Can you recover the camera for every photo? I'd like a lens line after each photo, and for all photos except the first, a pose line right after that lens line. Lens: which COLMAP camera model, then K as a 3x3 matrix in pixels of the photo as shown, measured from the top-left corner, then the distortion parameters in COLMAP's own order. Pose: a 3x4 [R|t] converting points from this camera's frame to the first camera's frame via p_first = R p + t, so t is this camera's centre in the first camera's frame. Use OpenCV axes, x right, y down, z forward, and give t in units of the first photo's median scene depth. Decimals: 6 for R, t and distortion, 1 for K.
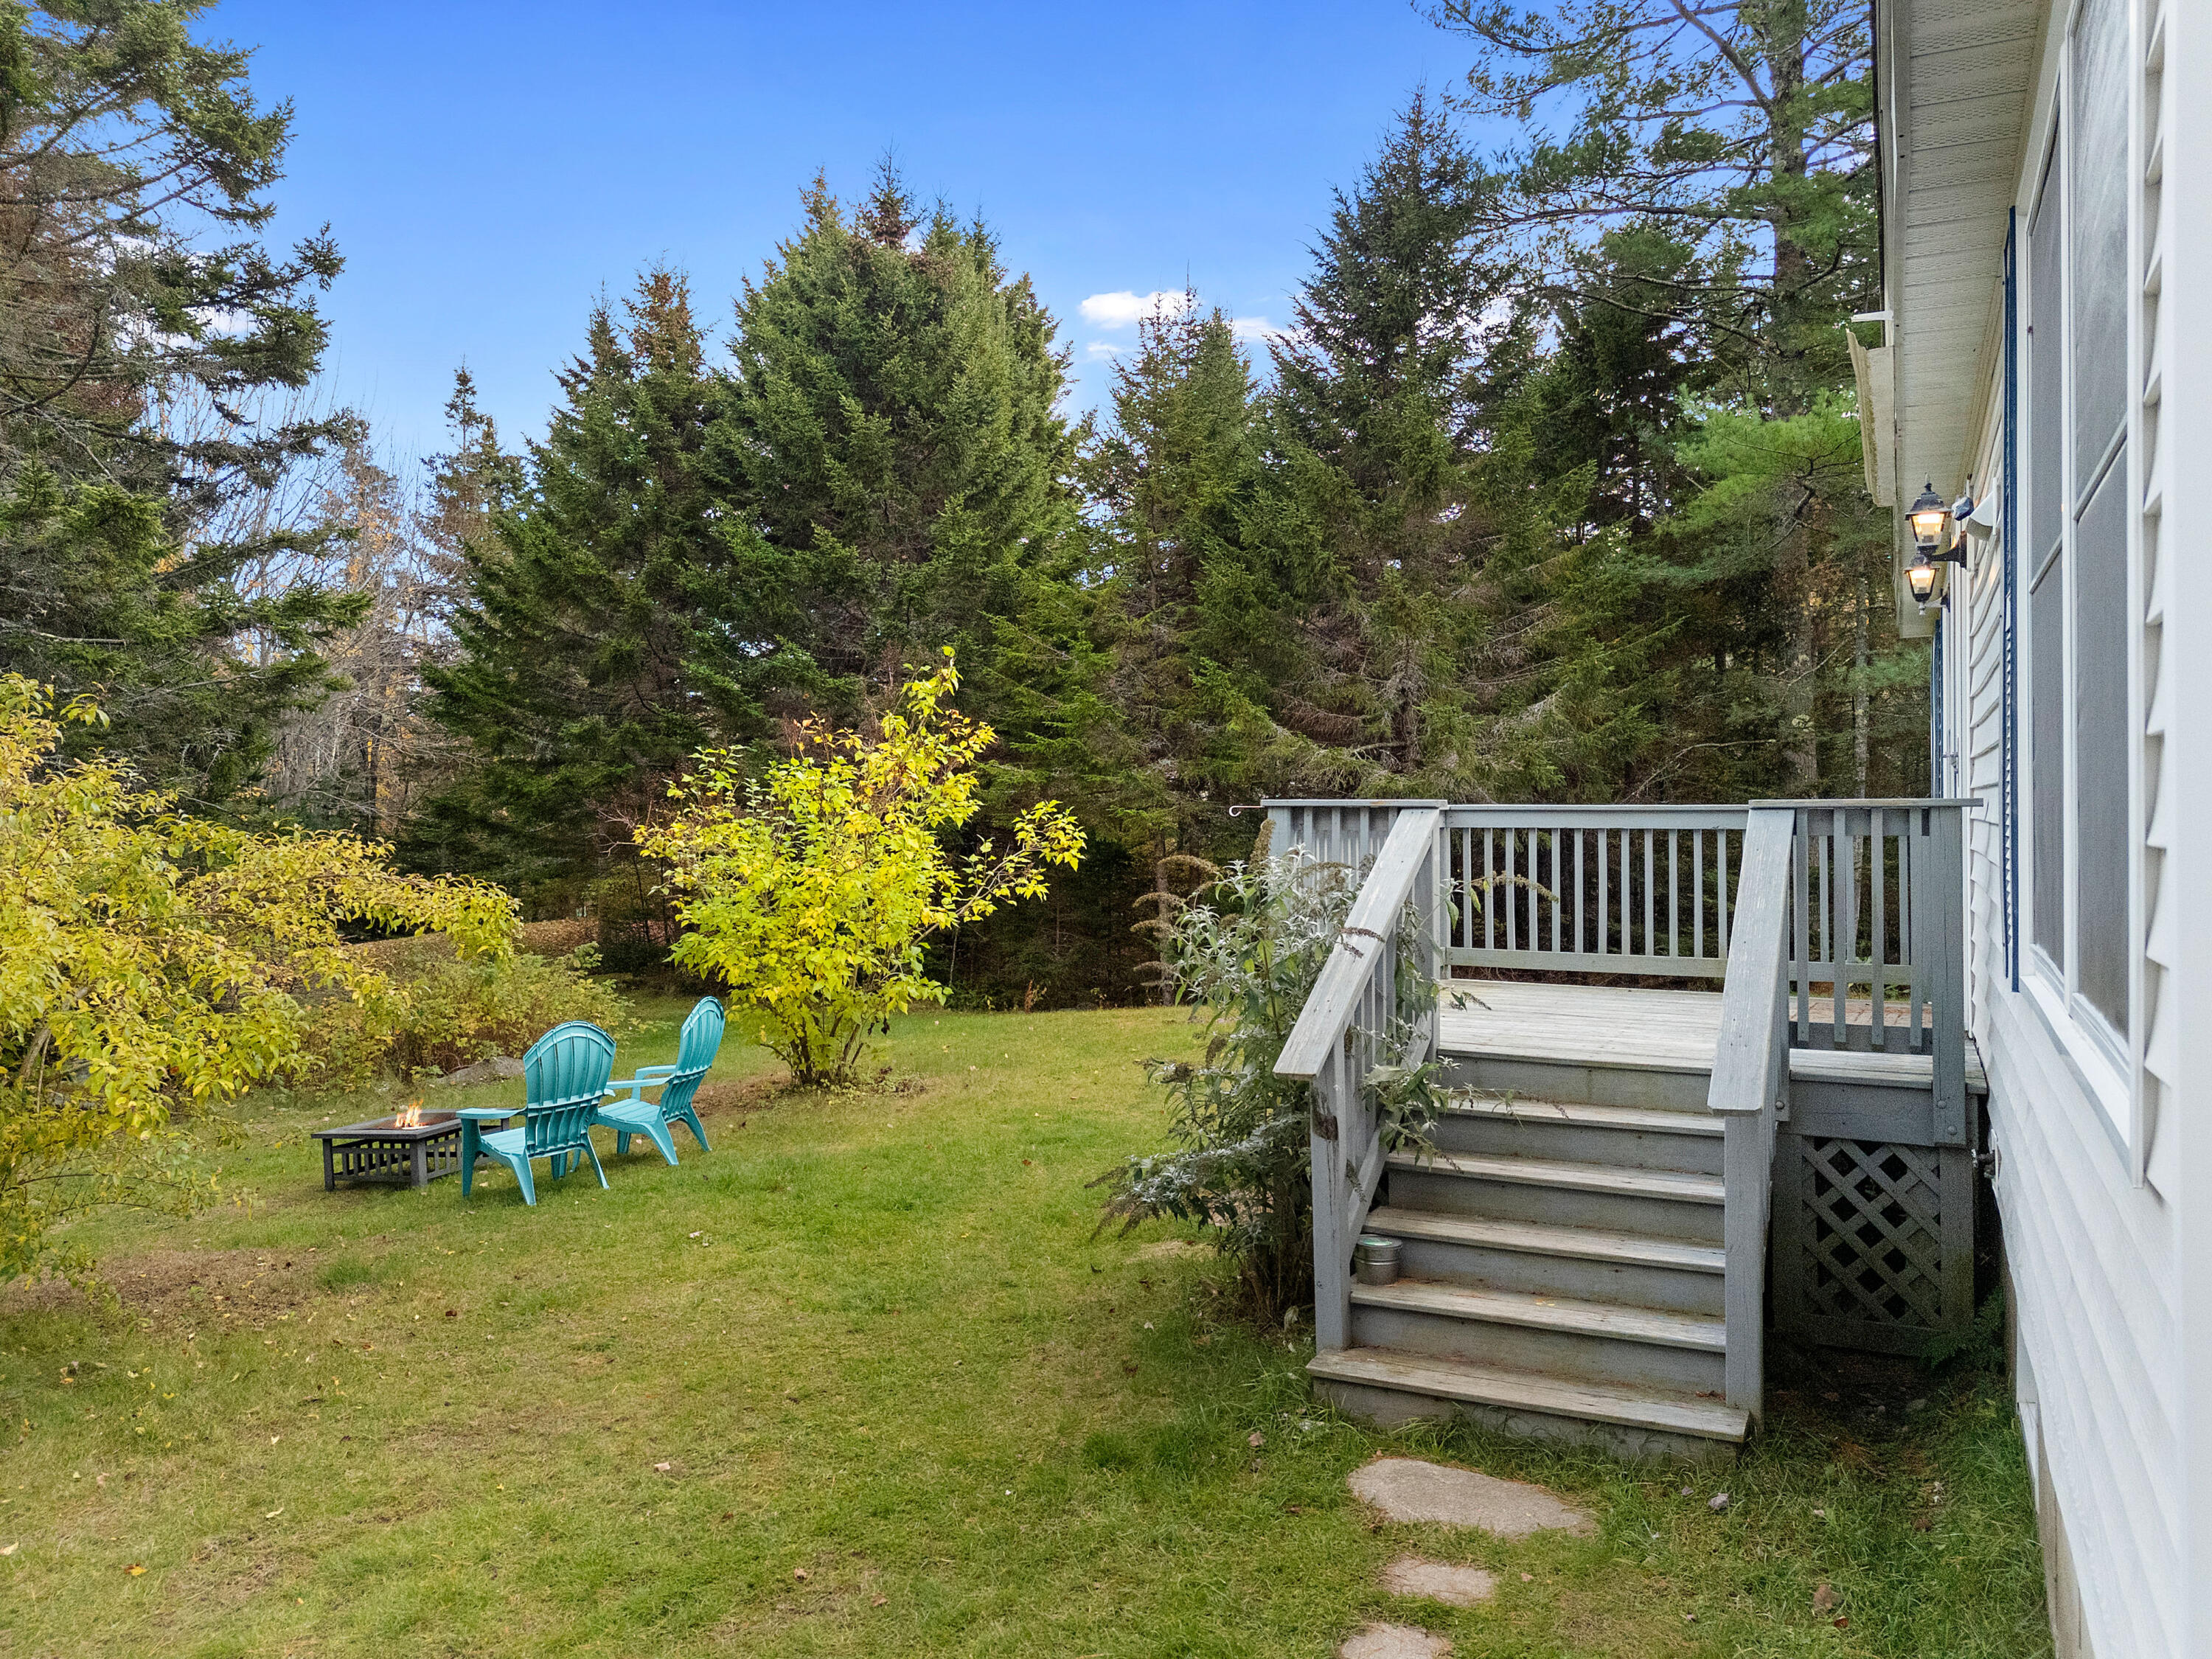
lens RADIAL K [[1625.9, 0, 1112.9], [0, 1625.9, 808.1], [0, 0, 1]] dist [0.074745, -0.062090]
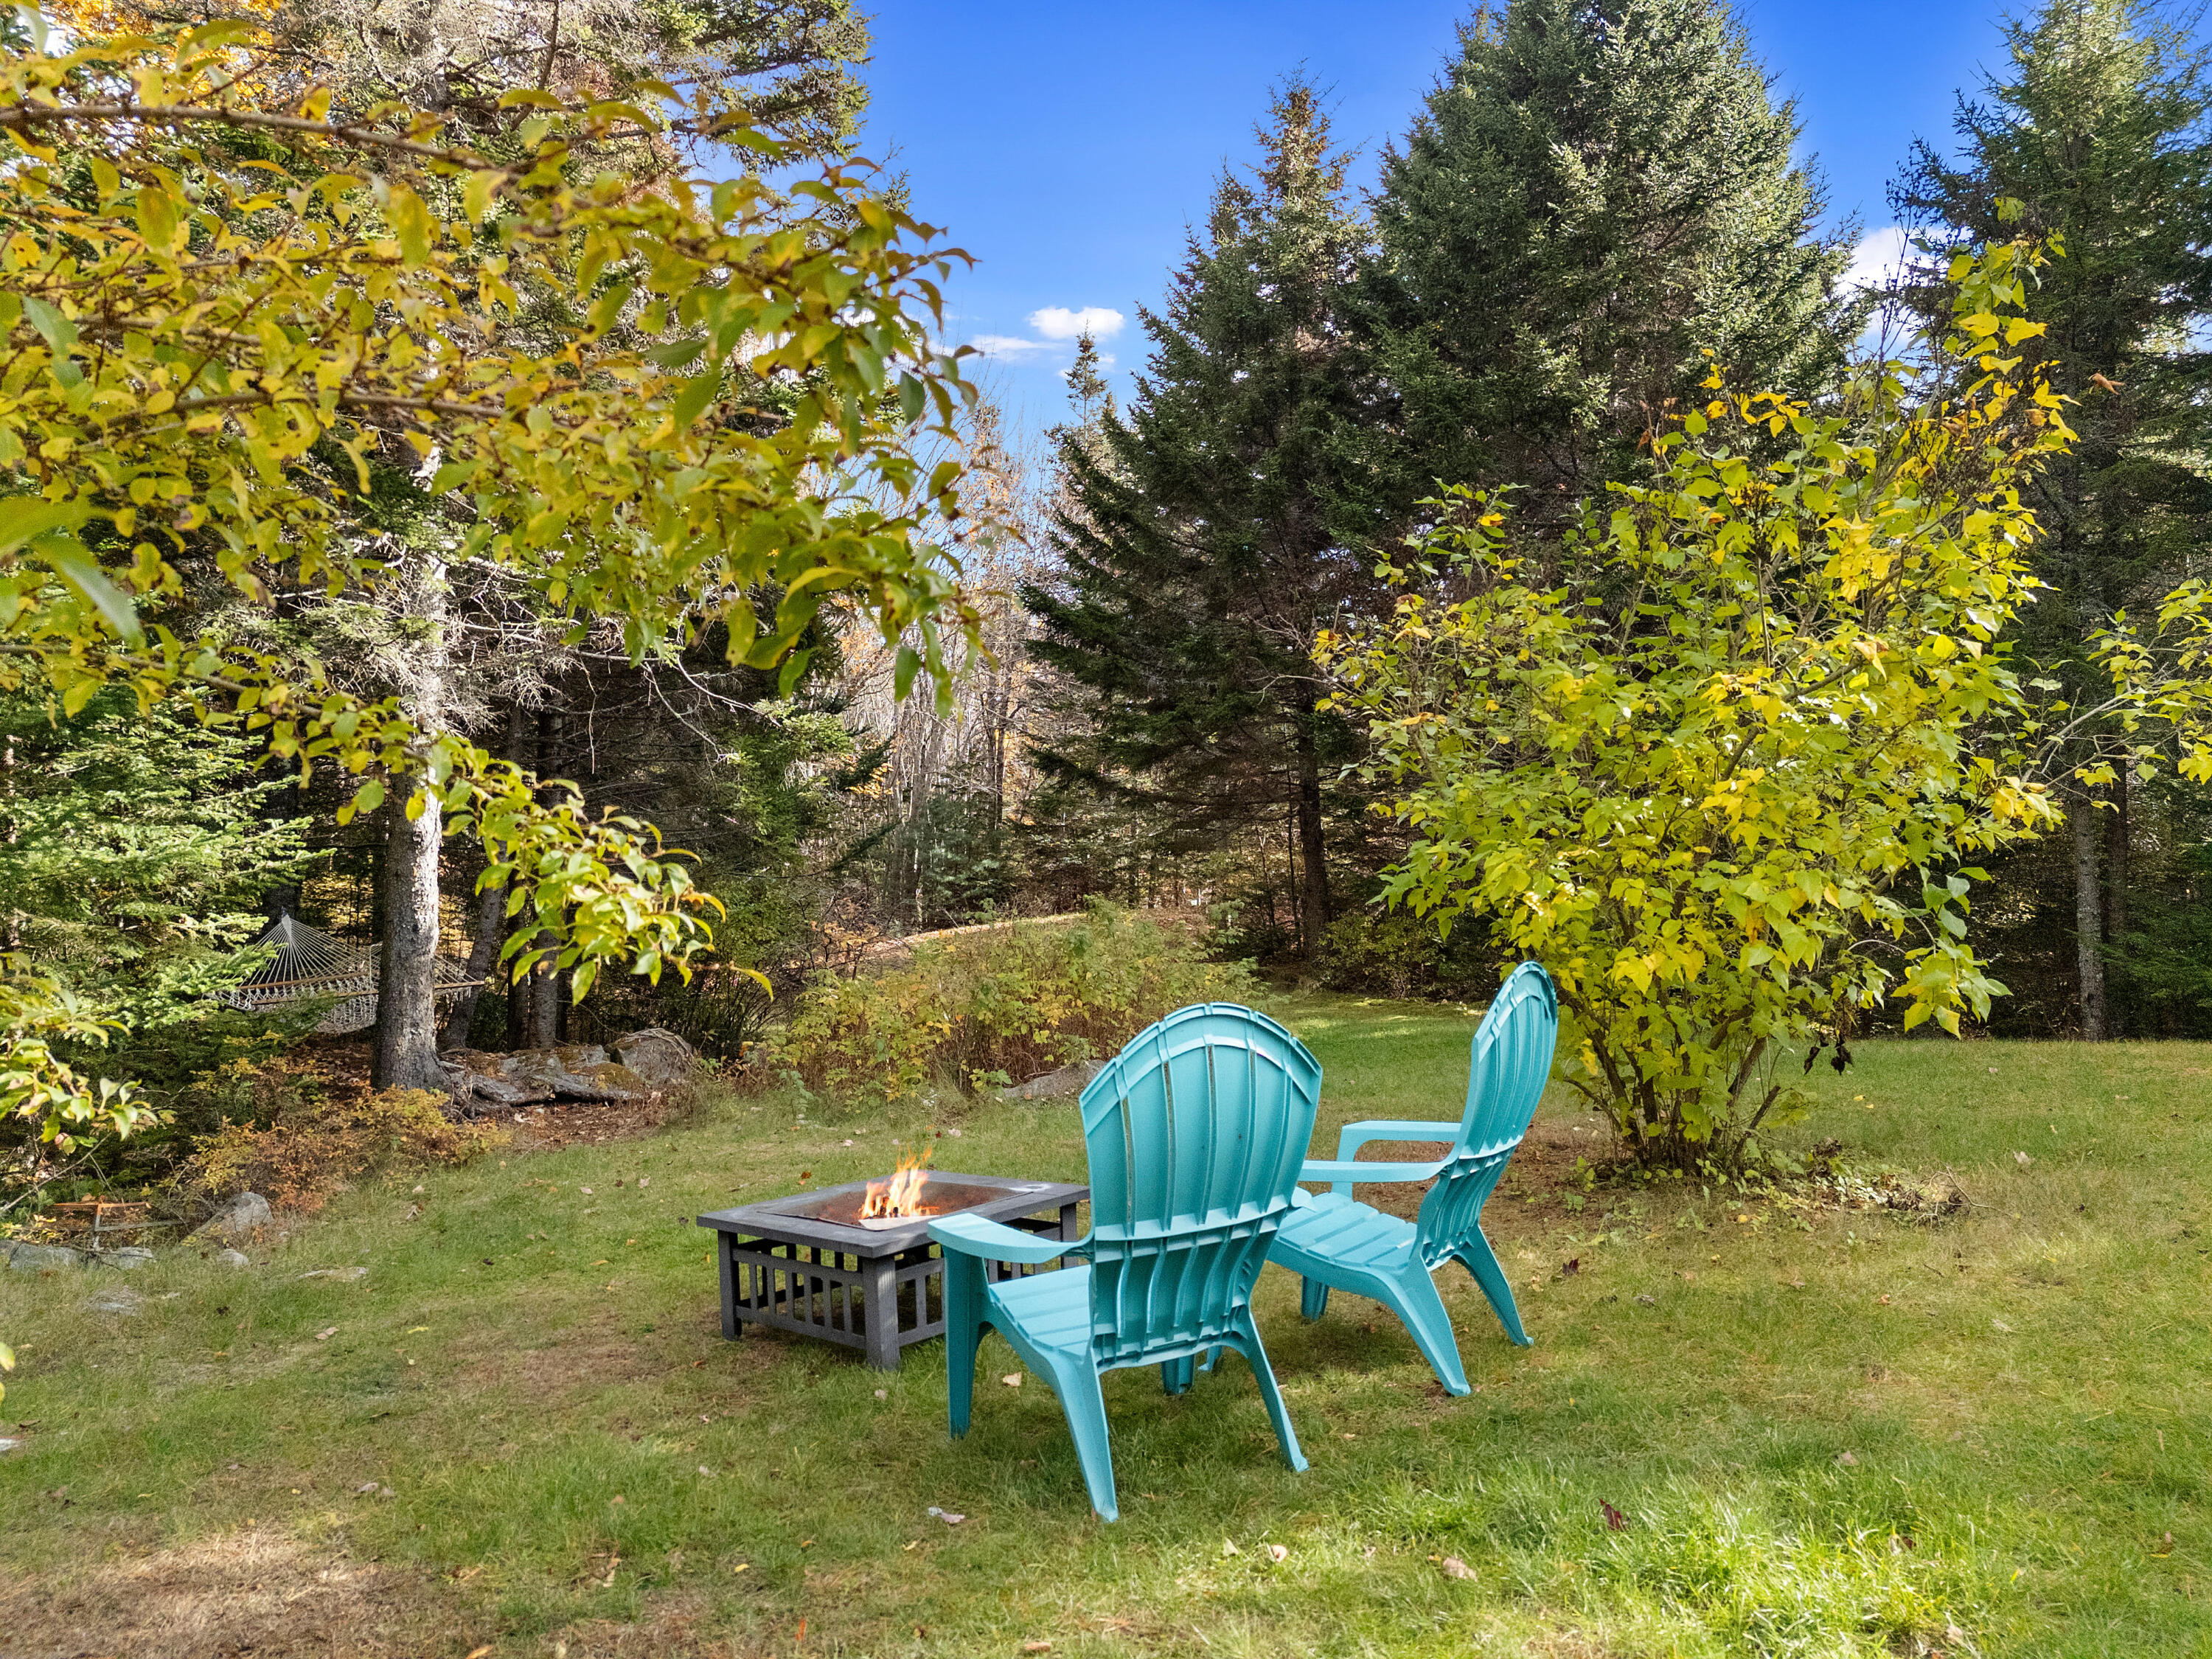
lens RADIAL K [[1625.9, 0, 1101.6], [0, 1625.9, 820.3], [0, 0, 1]] dist [0.074745, -0.062090]
pose [[0.932018, 0.001304, -0.362411, -0.183810], [-0.000793, 0.999998, 0.001560, 0.073892], [0.362412, -0.001167, 0.932017, 0.544532]]
